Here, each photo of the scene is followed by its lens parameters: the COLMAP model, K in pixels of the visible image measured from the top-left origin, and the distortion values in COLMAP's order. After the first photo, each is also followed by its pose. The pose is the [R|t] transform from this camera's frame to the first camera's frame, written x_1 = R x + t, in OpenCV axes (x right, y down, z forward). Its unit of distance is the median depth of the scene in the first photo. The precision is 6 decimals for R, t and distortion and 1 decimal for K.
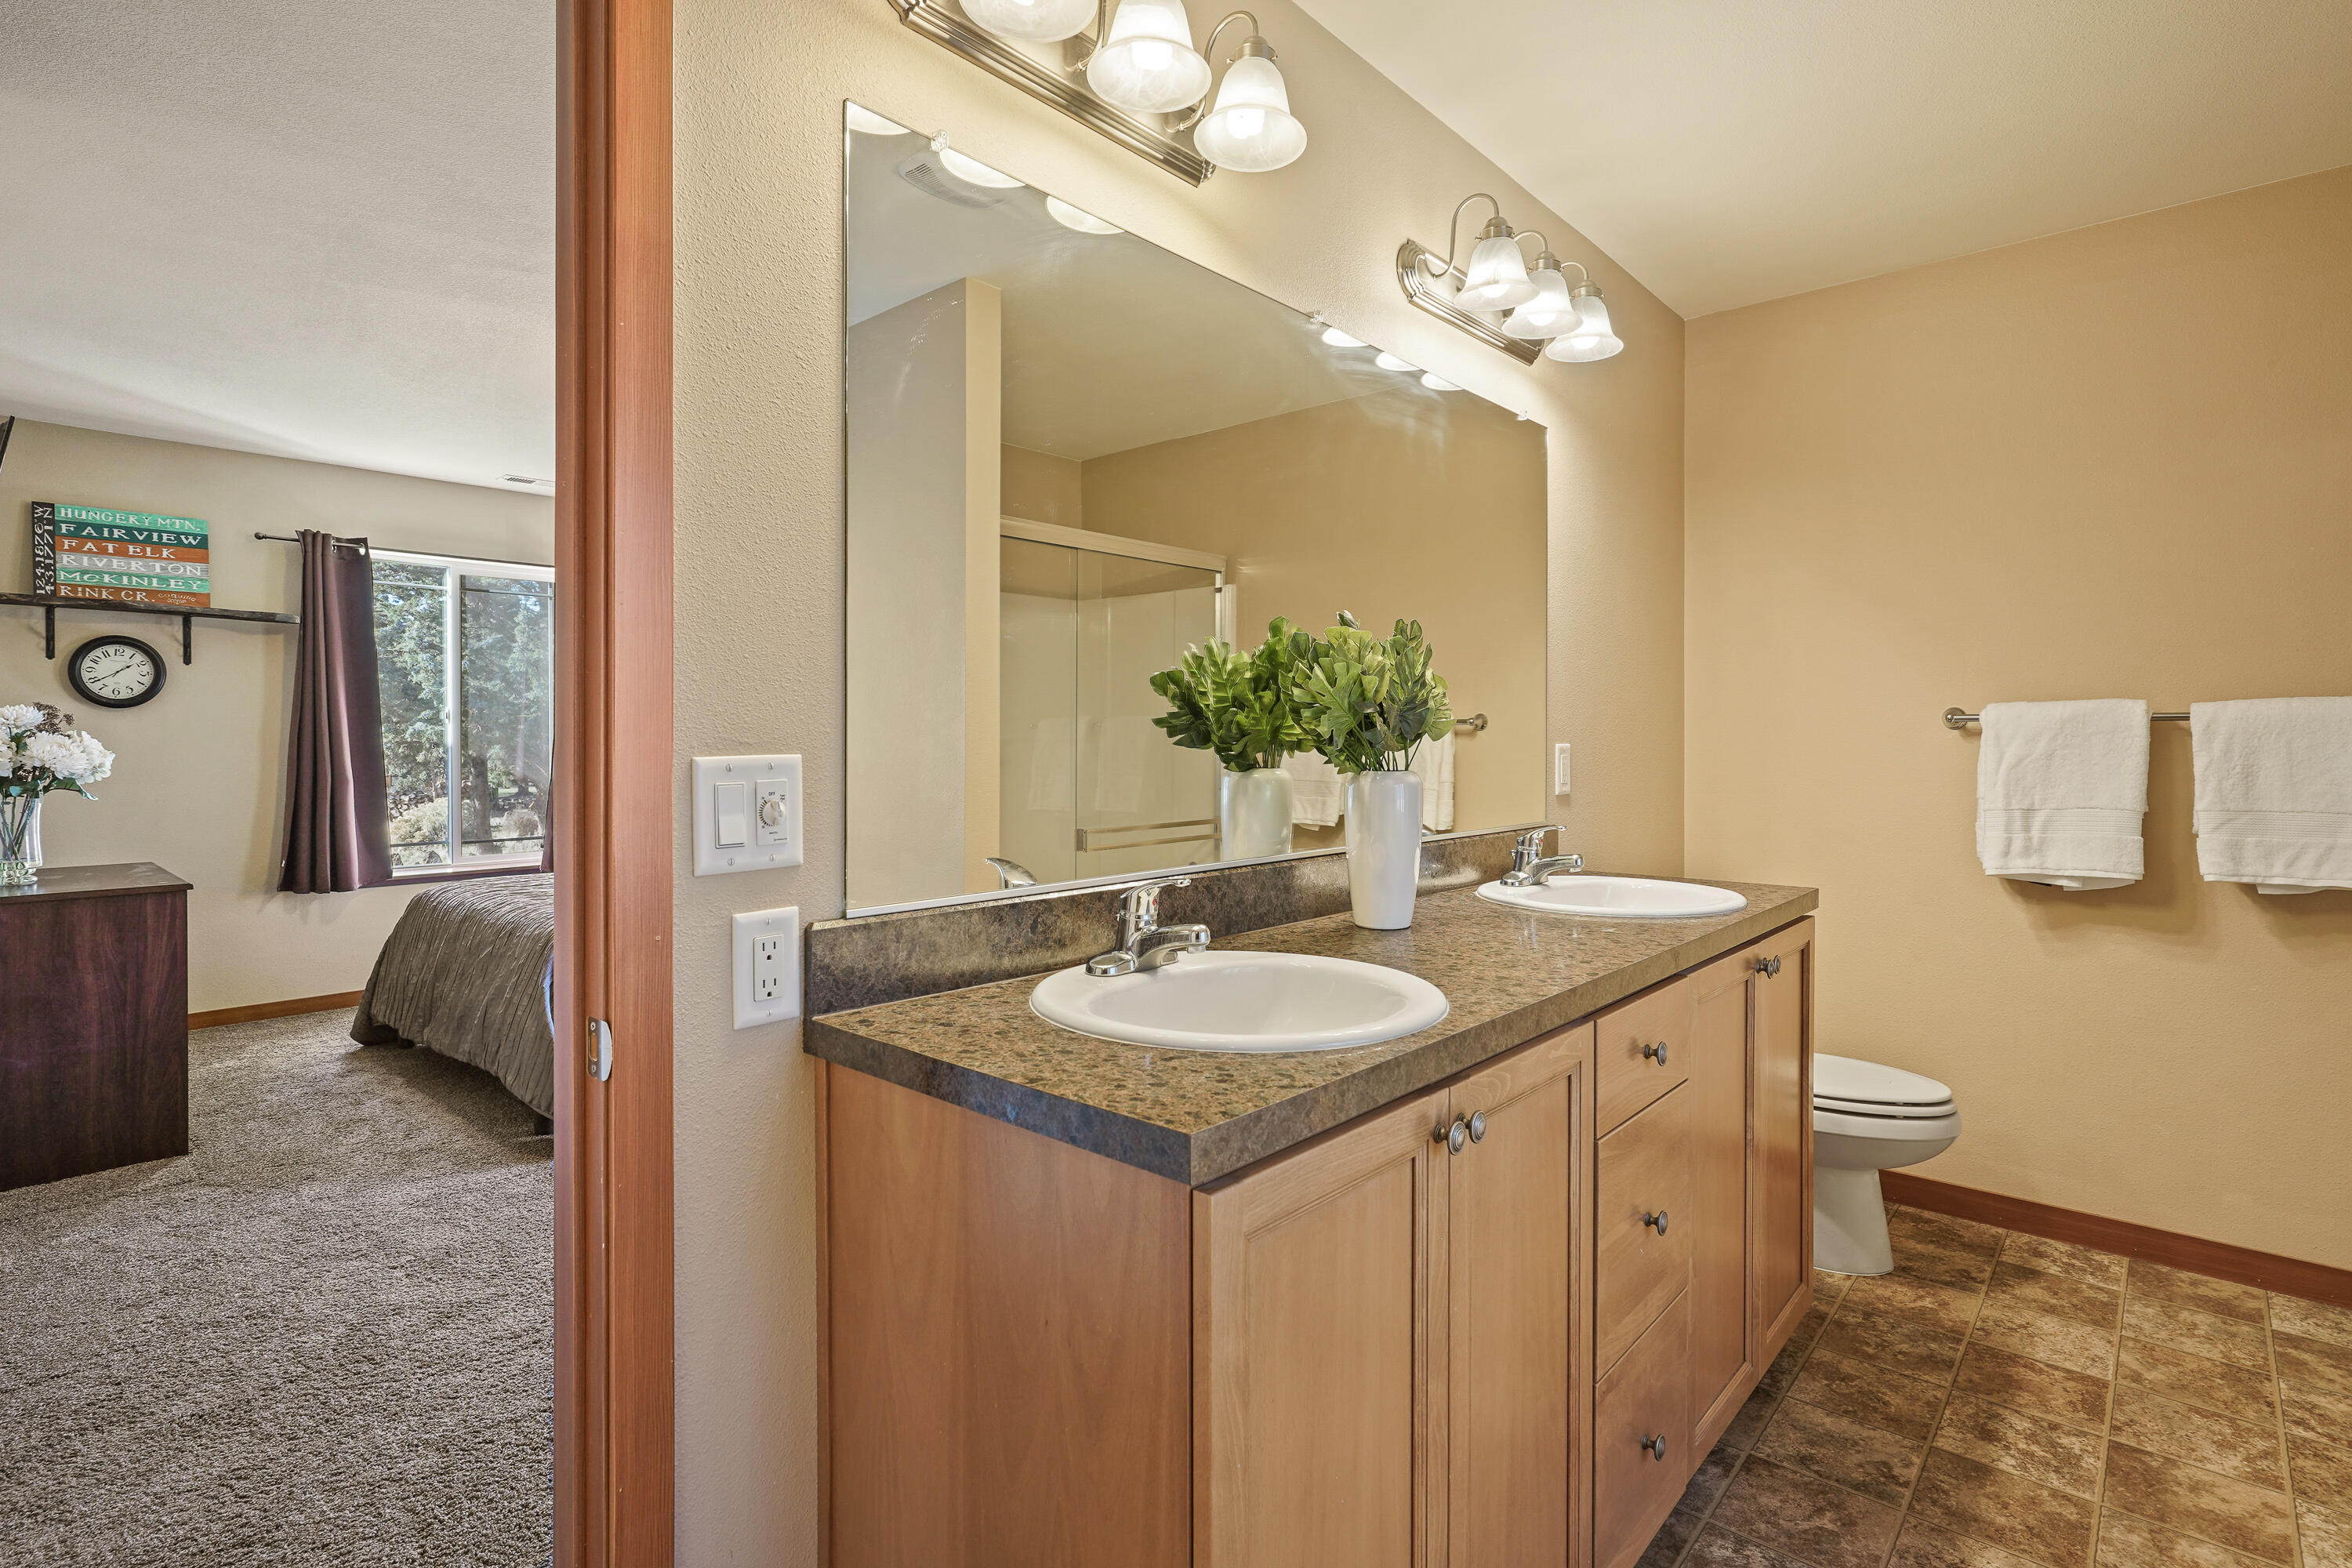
lens RADIAL K [[1132.3, 0, 1163.2], [0, 1132.3, 739.9], [0, 0, 1]] dist [-0.000141, 0.000907]
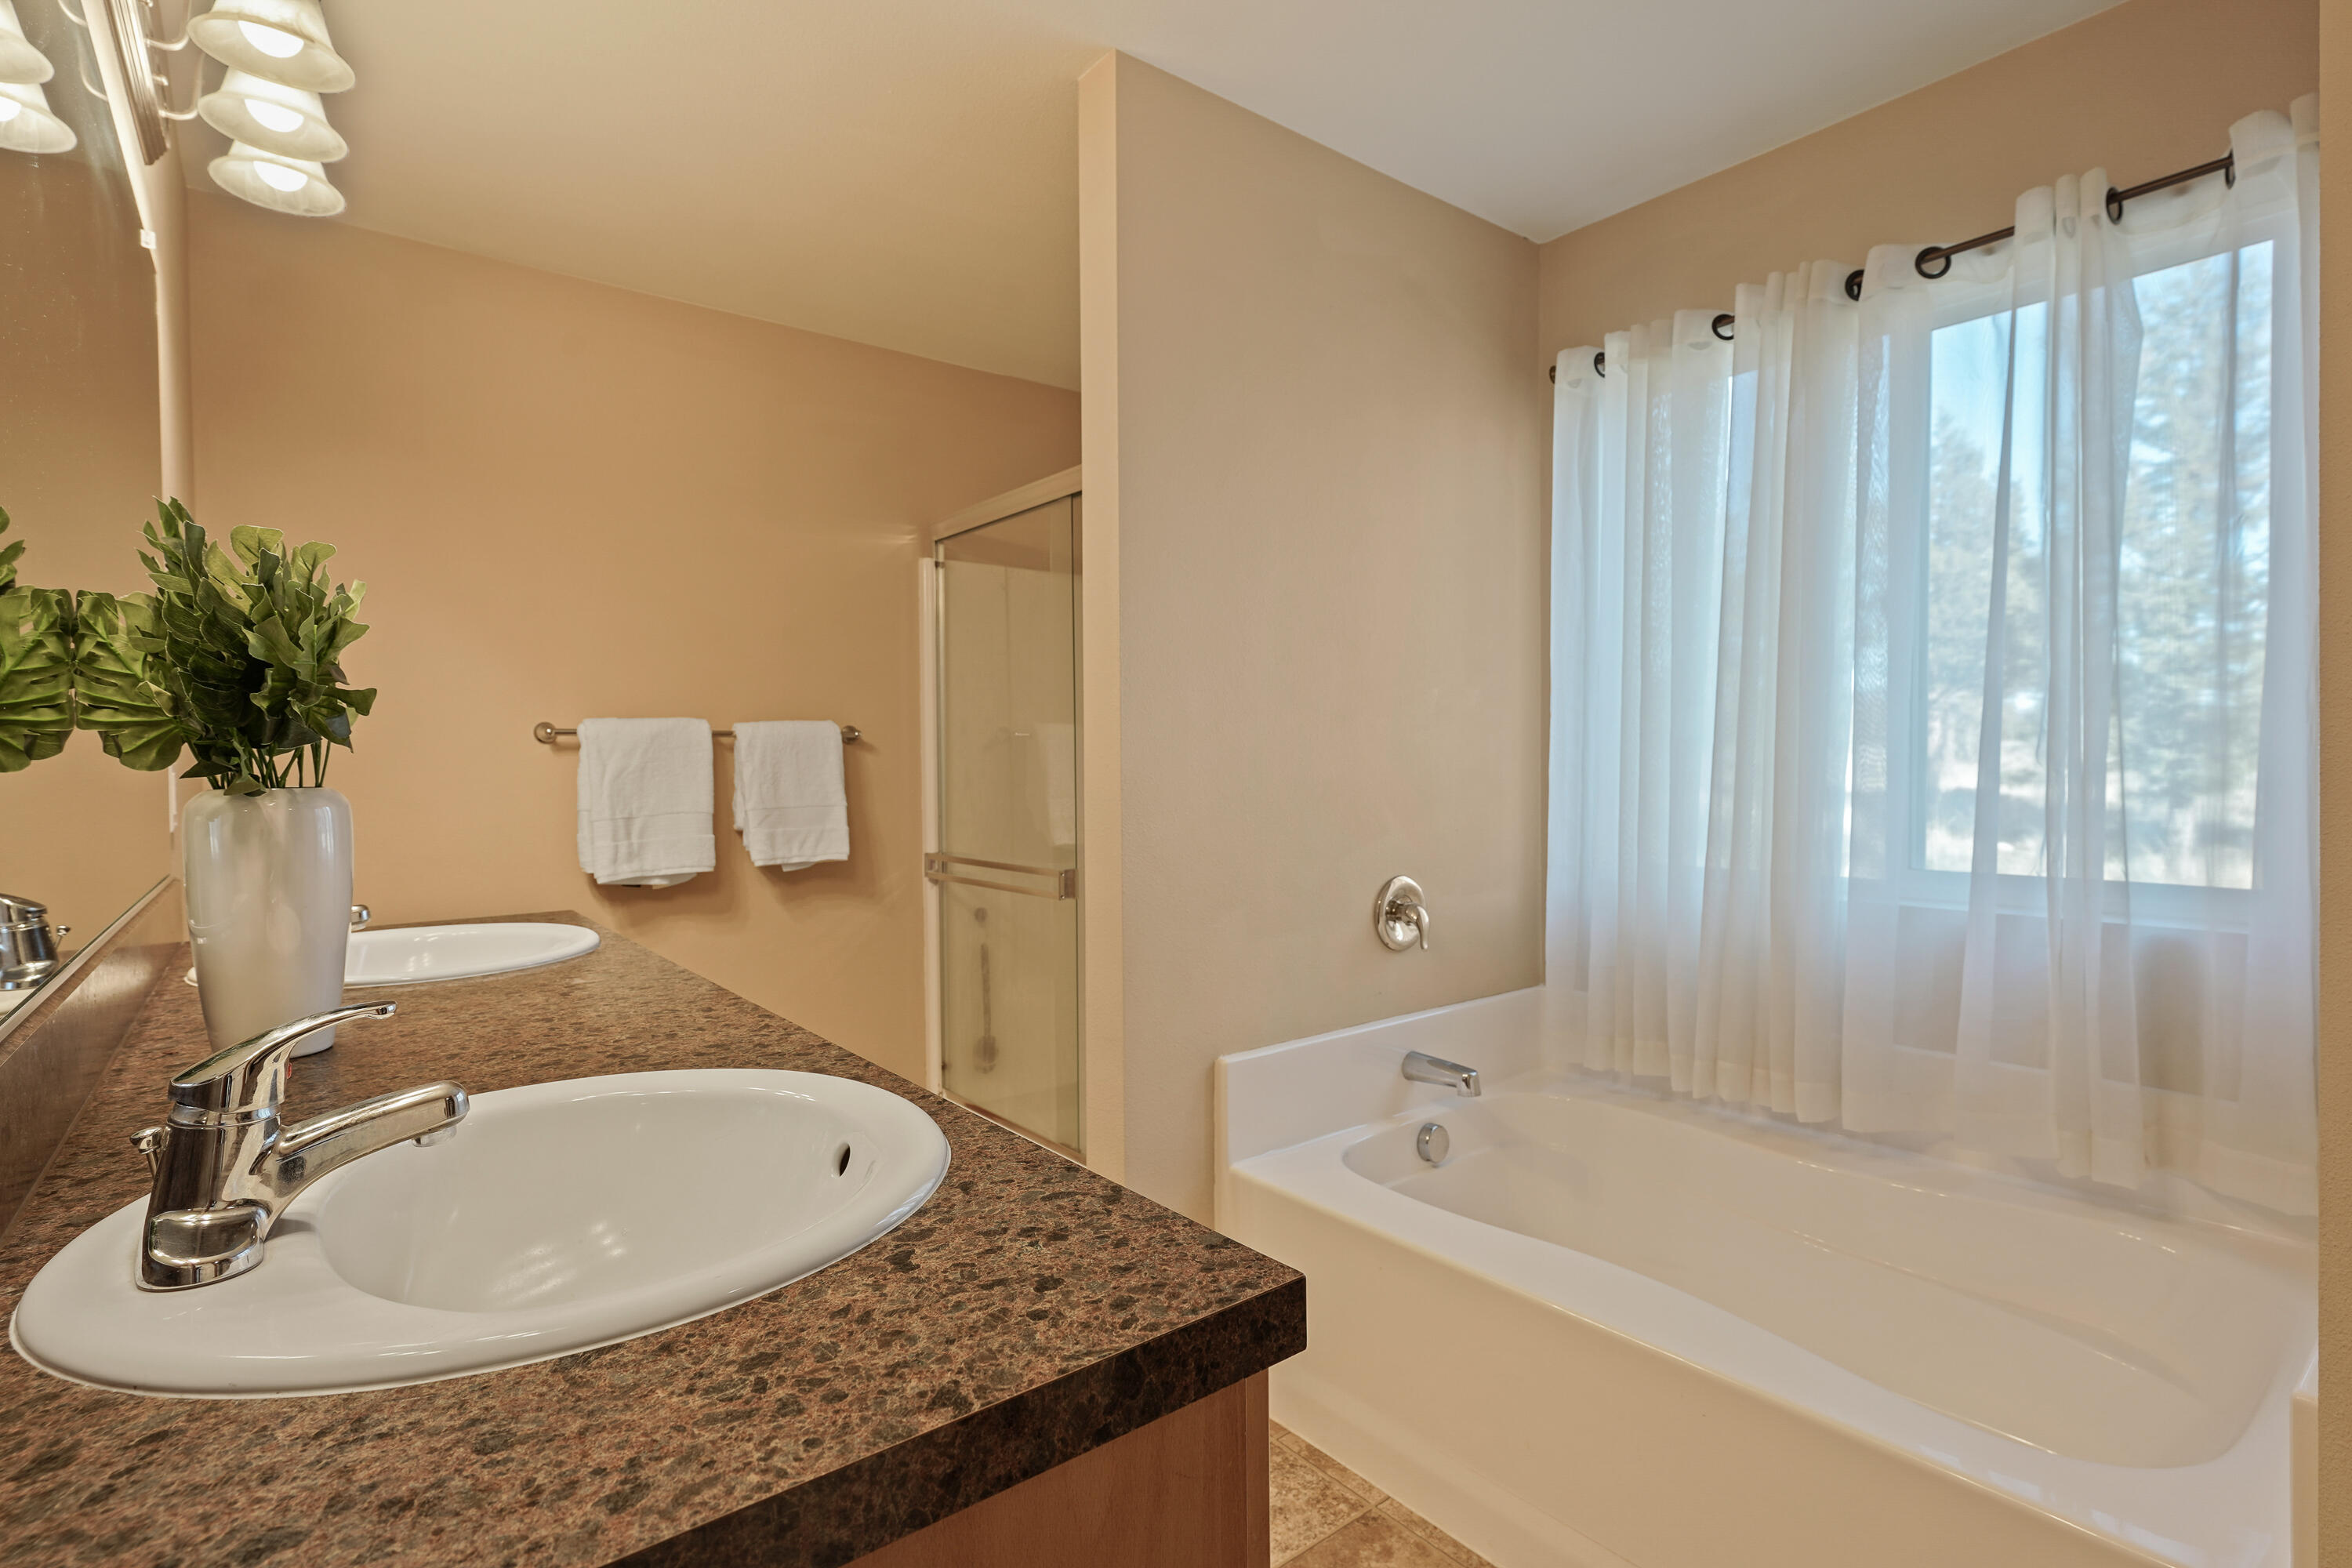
lens RADIAL K [[1132.3, 0, 1174.6], [0, 1132.3, 787.9], [0, 0, 1]] dist [-0.000141, 0.000907]
pose [[0.172484, -0.026155, 0.984665, -0.415459], [0.010911, 0.999637, 0.024641, 0.023686], [-0.984952, 0.006493, 0.172707, 0.608709]]
